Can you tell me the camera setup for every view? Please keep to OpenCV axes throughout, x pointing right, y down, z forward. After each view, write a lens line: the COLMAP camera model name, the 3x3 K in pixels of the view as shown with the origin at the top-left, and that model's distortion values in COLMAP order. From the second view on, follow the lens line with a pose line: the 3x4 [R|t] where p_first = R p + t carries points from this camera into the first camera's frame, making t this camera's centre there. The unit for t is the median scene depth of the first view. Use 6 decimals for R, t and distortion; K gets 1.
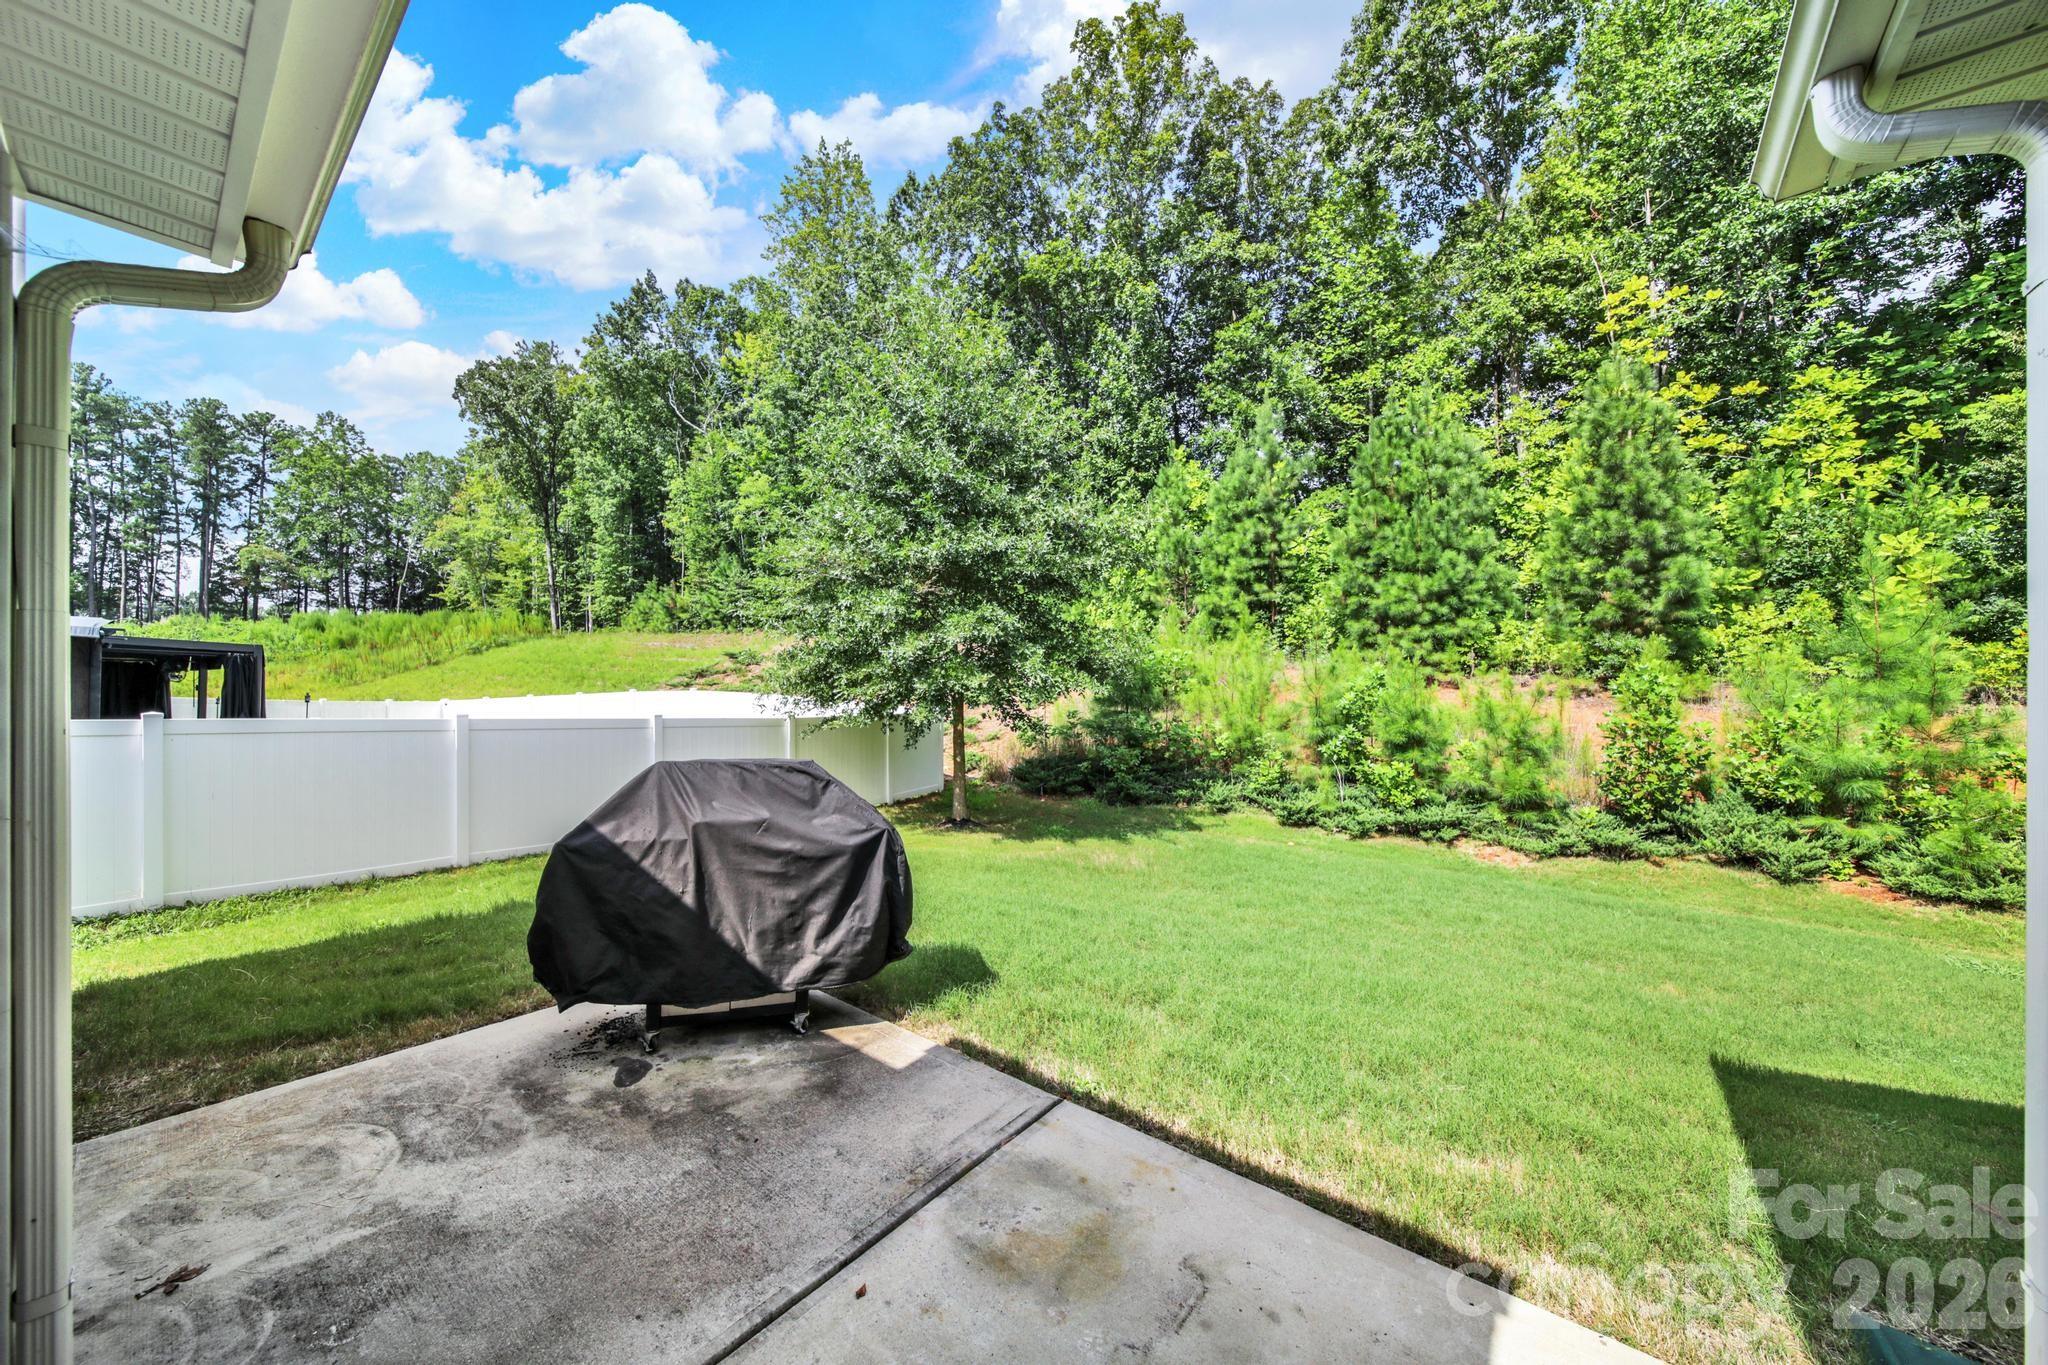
lens RADIAL K [[717.0, 0, 1007.0], [0, 717.0, 679.6], [0, 0, 1]] dist [-0.000066, -0.000107]
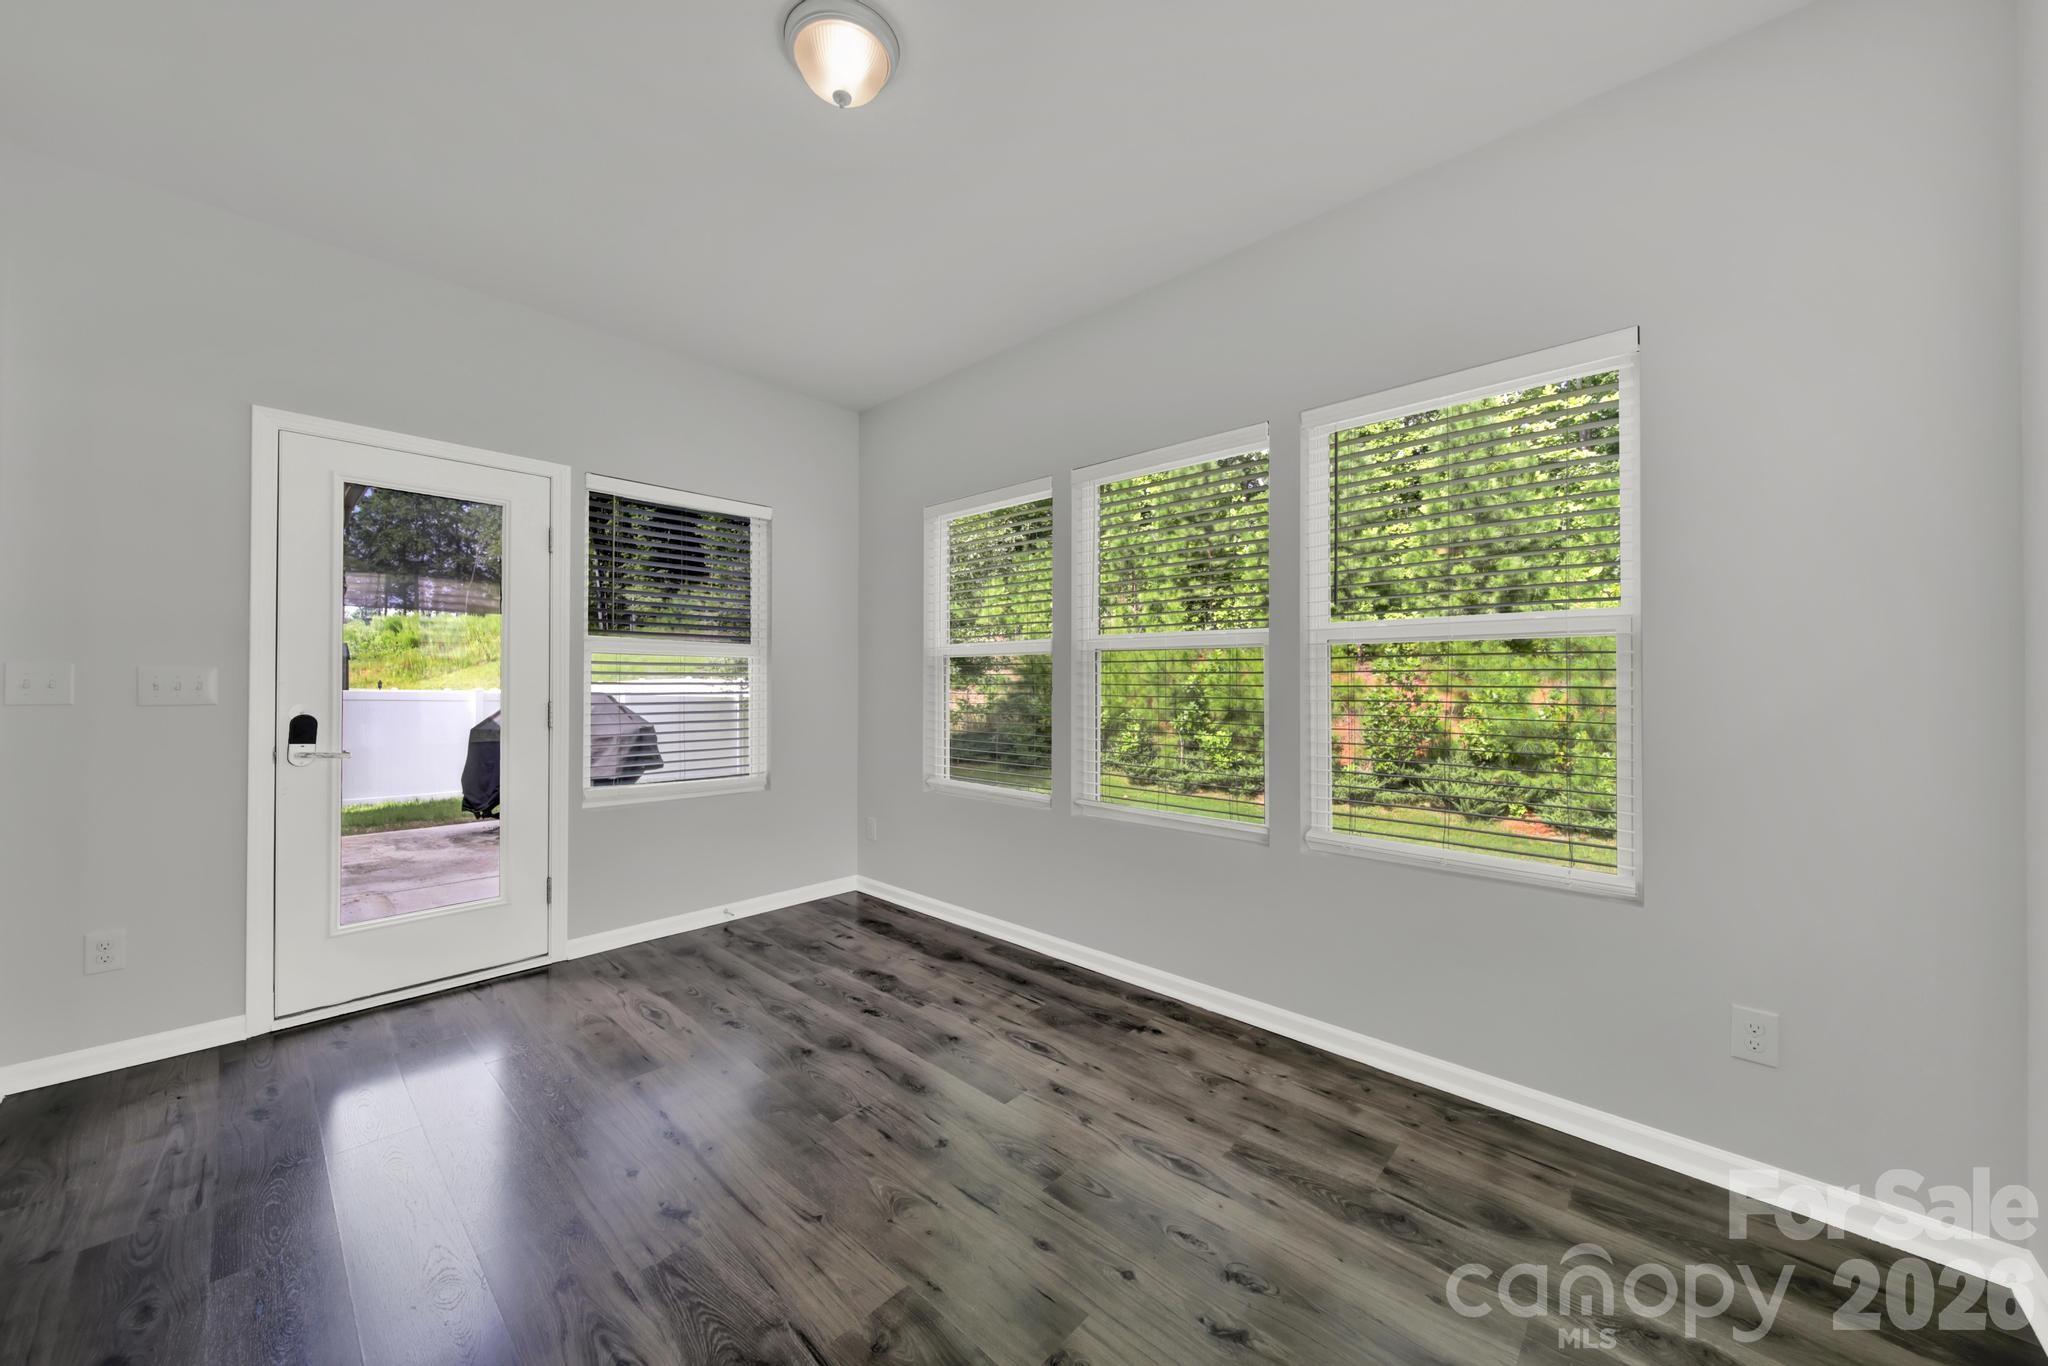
lens RADIAL K [[717.0, 0, 1007.0], [0, 717.0, 680.1], [0, 0, 1]] dist [-0.000066, -0.000107]
pose [[0.997860, -0.005022, -0.065189, 0.081445], [0.005520, 0.999957, 0.007468, 0.005152], [0.065149, -0.007812, 0.997845, -0.071539]]
